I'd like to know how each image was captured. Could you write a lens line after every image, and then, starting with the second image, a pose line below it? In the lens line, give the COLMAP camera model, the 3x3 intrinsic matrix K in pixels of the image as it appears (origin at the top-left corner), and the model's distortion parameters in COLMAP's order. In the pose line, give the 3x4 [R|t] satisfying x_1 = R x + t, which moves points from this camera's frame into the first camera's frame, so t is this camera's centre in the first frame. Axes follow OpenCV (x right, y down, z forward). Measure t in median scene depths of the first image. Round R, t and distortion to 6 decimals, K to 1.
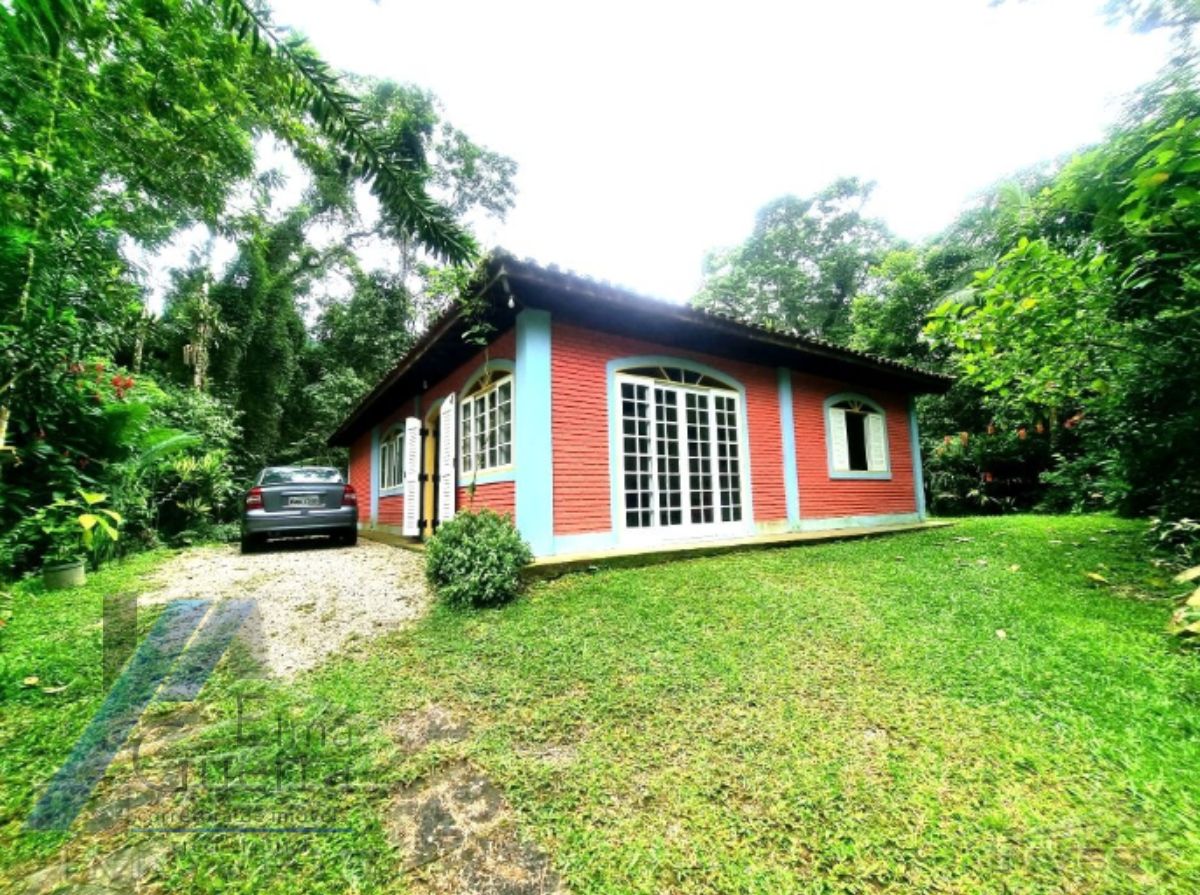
lens RADIAL K [[491.0, 0, 595.4], [0, 491.0, 444.1], [0, 0, 1]] dist [0.004006, -0.002057]
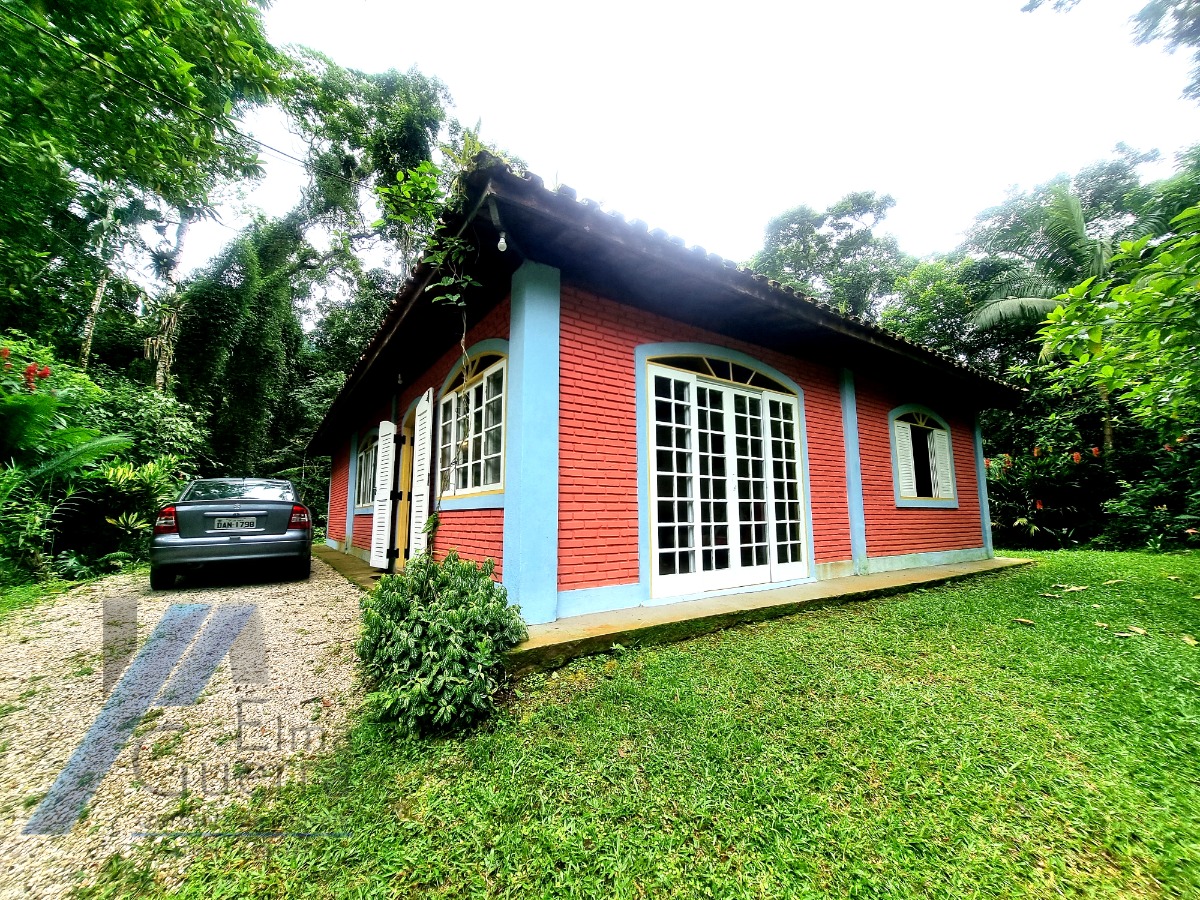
lens RADIAL K [[491.0, 0, 604.2], [0, 491.0, 453.7], [0, 0, 1]] dist [0.004006, -0.002057]
pose [[0.999713, 0.021678, 0.010178, -0.021143], [-0.021573, 0.999714, -0.010362, 0.000729], [-0.010400, 0.010139, 0.999895, 0.209071]]
